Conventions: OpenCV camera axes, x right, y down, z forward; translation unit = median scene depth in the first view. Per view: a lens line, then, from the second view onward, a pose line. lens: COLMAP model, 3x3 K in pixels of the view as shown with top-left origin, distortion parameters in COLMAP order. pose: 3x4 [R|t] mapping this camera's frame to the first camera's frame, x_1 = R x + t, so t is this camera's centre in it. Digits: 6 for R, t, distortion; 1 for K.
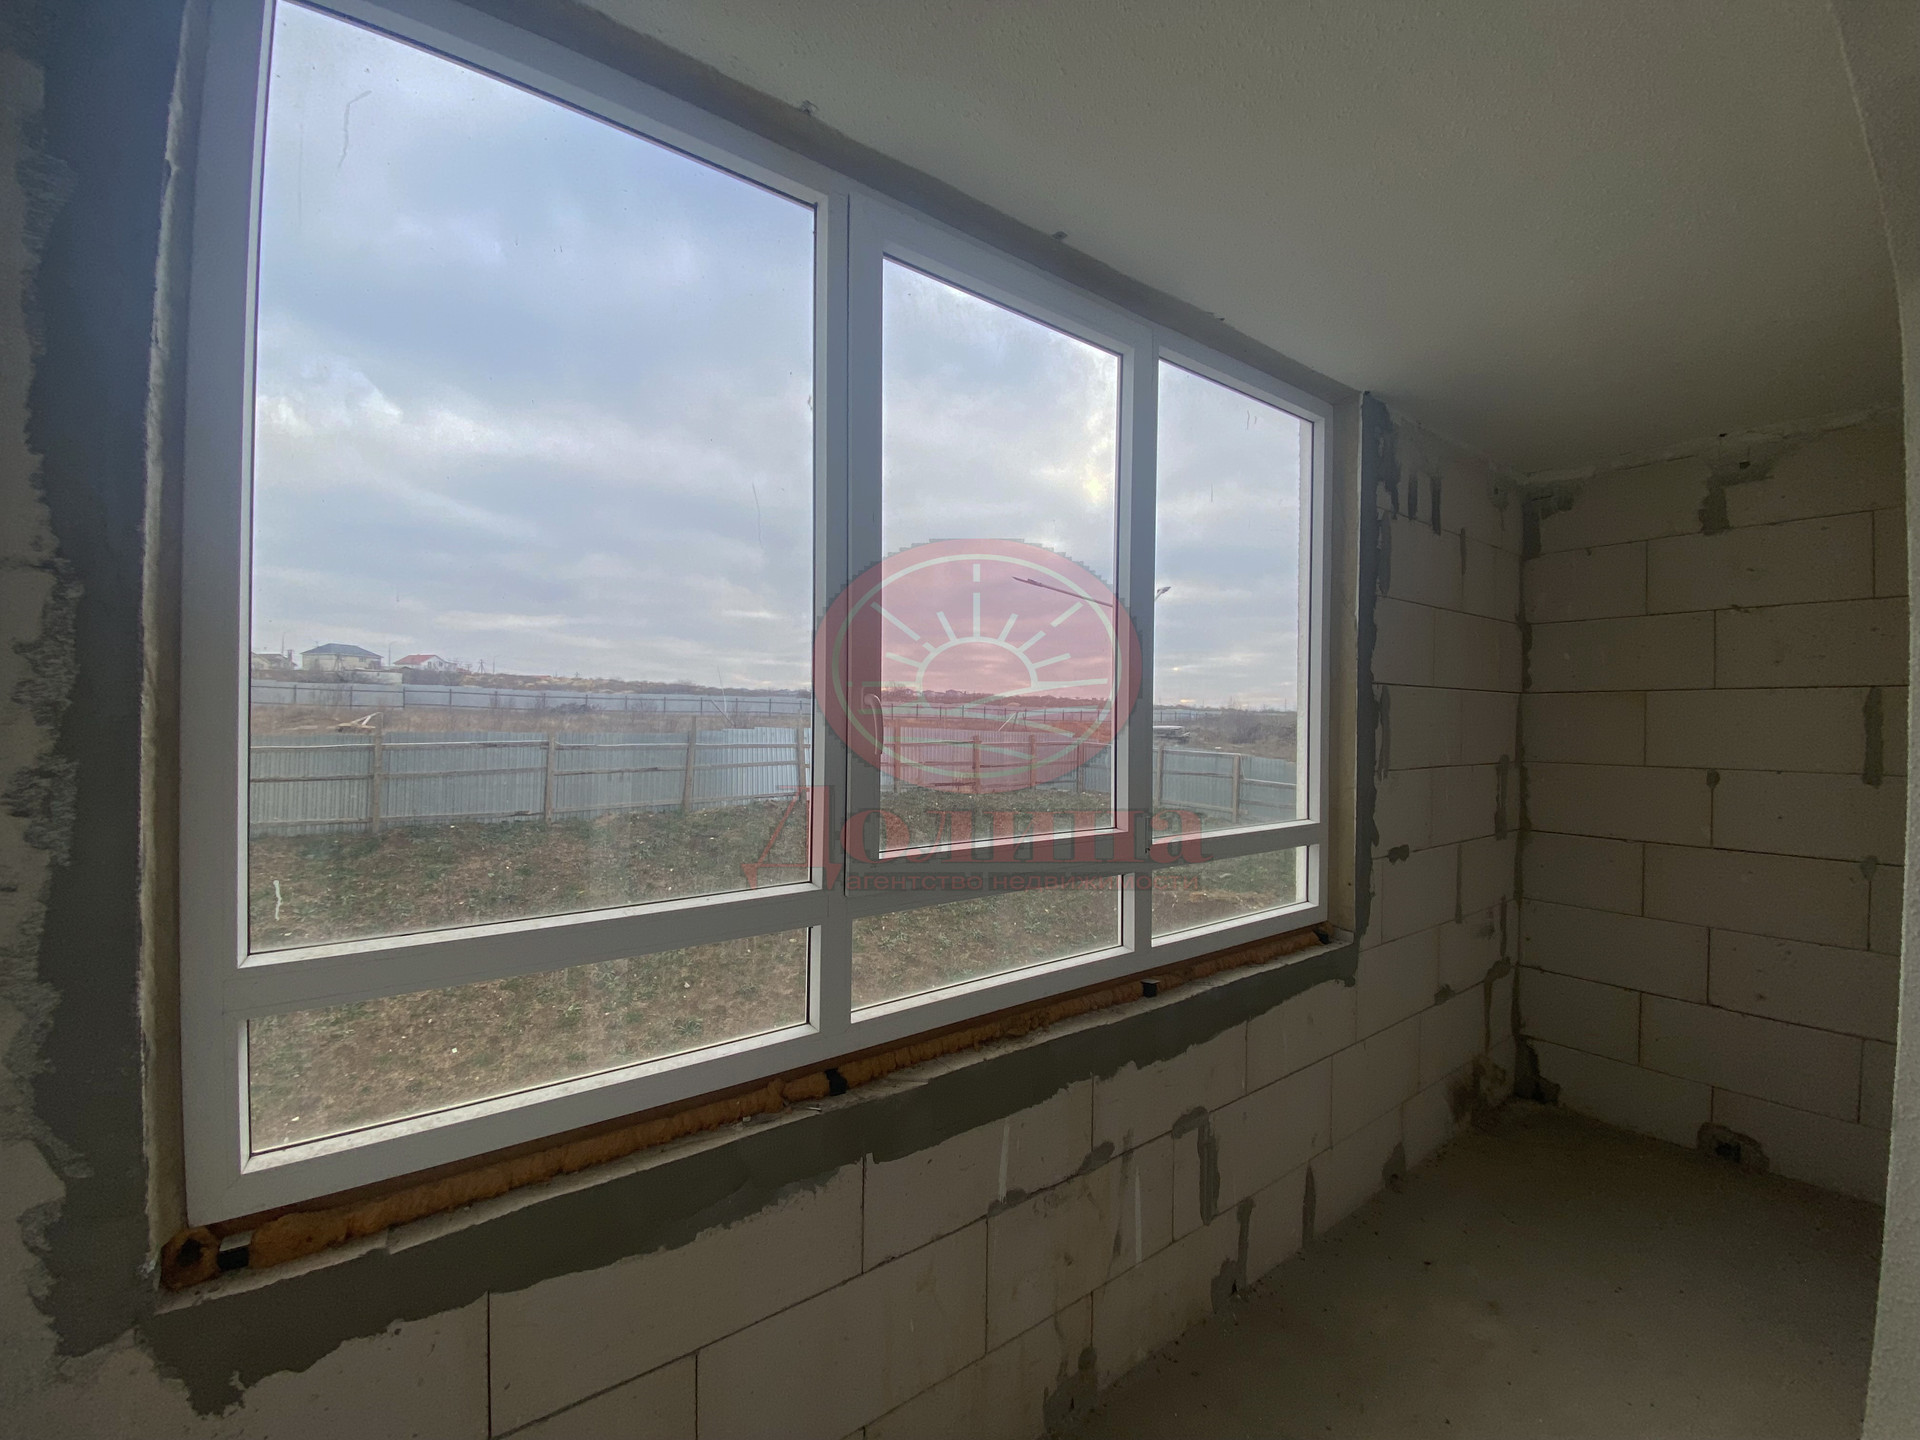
lens RADIAL K [[774.5, 0, 960.0], [0, 774.5, 720.0], [0, 0, 1]] dist [0.001040, -0.000086]
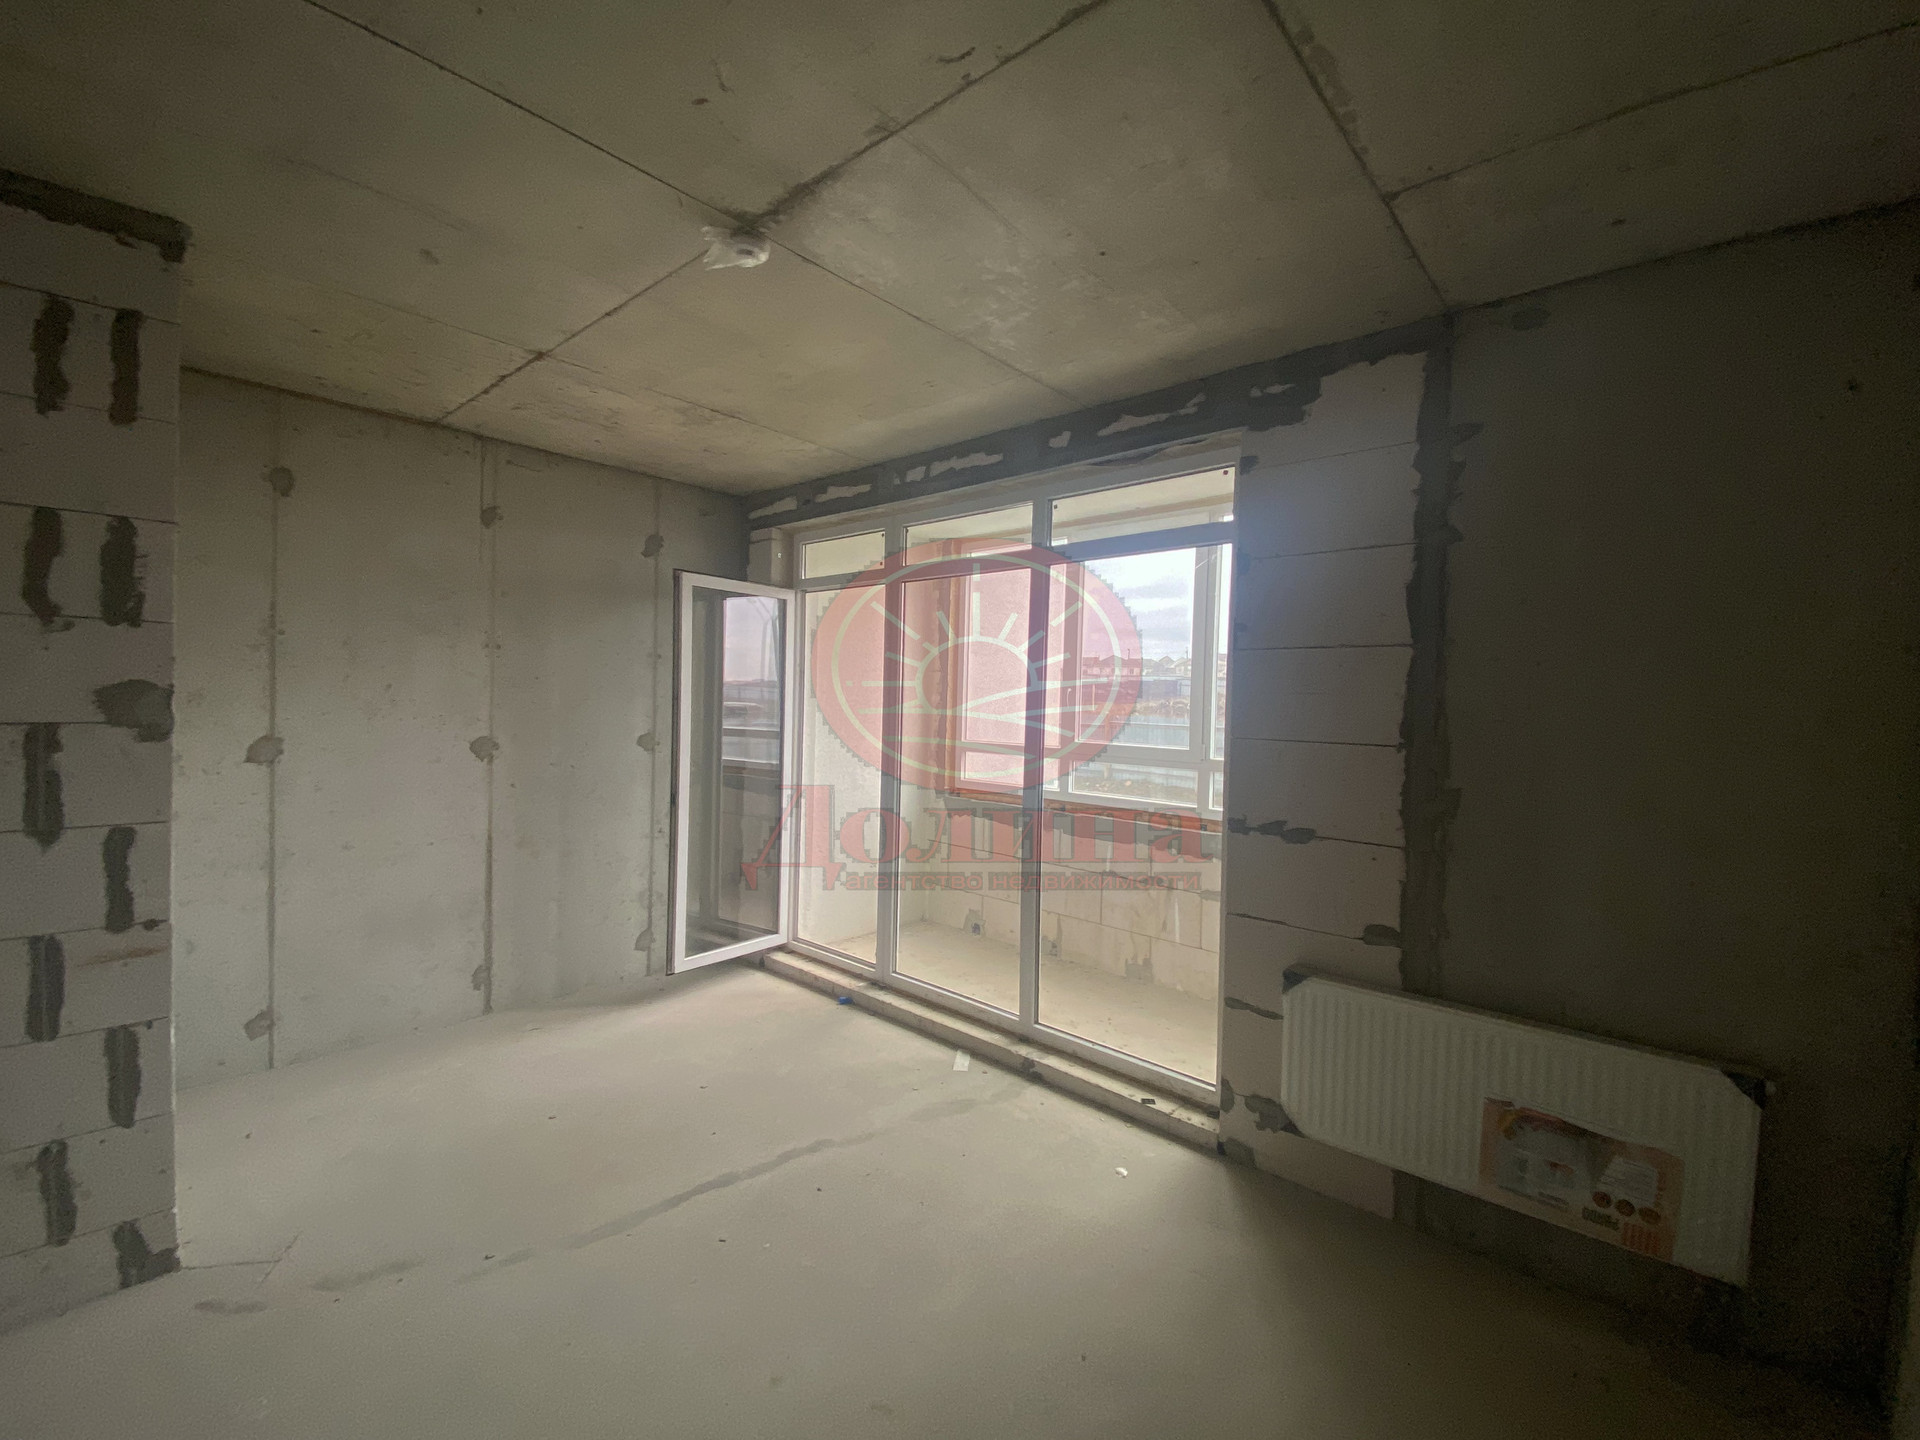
lens RADIAL K [[796.7, 0, 960.0], [0, 796.7, 720.0], [0, 0, 1]] dist [0.000551, -0.014425]
pose [[0.217315, 0.015986, -0.975971, 2.159547], [-0.024743, 0.999635, 0.010864, 0.053055], [0.975788, 0.021788, 0.217631, -0.106237]]
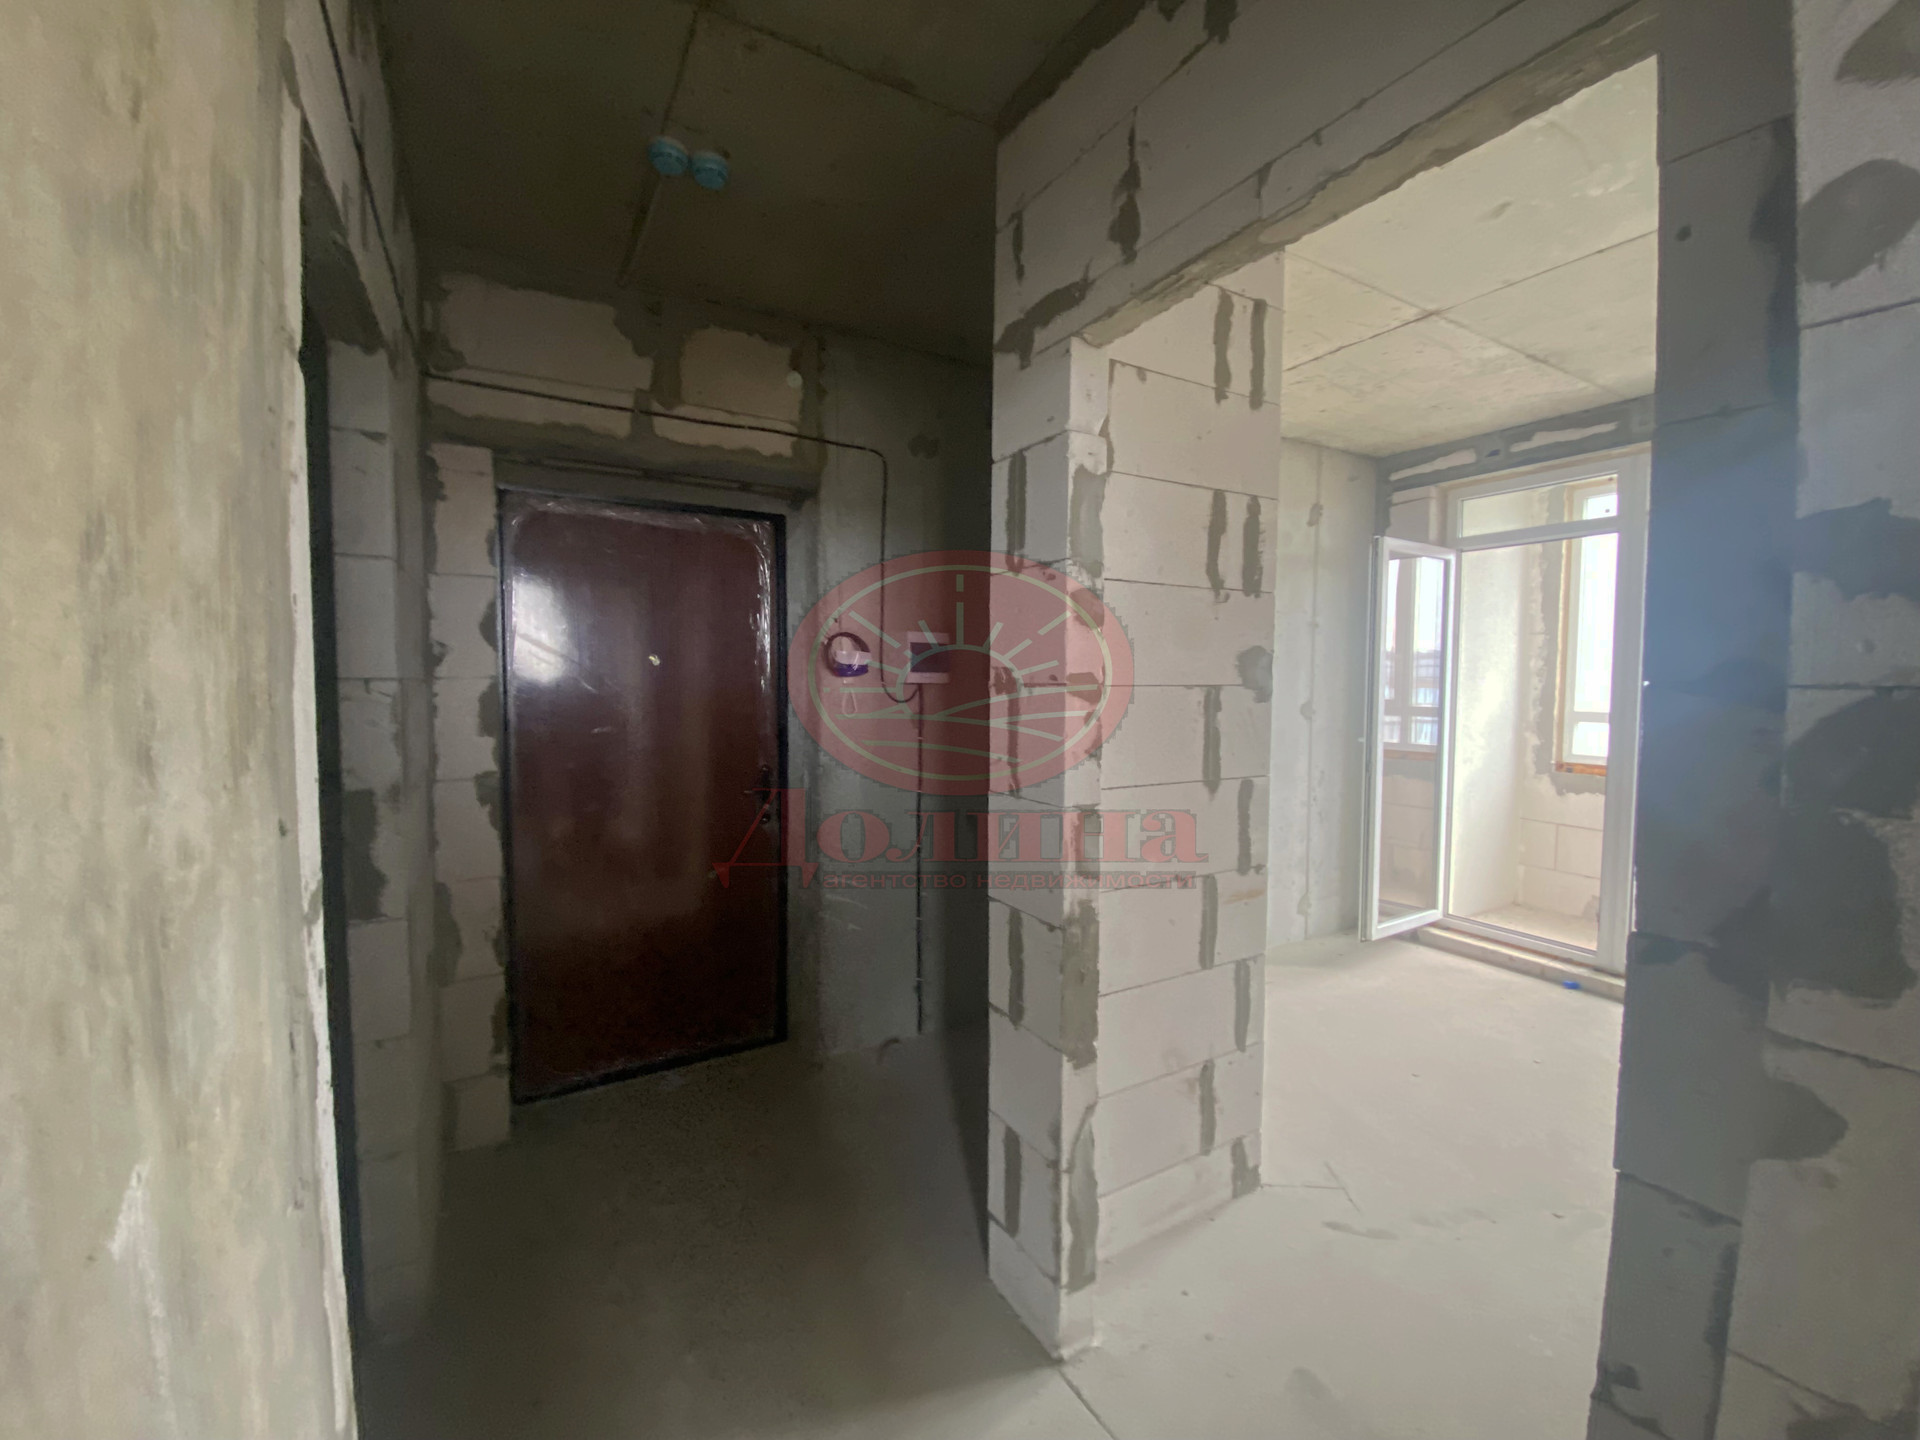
lens RADIAL K [[774.5, 0, 960.0], [0, 774.5, 720.0], [0, 0, 1]] dist [0.001040, -0.000086]
pose [[-0.108501, 0.044425, -0.993103, 2.089739], [-0.009722, 0.998906, 0.045747, 0.092572], [0.994049, 0.014618, -0.107951, -1.110472]]
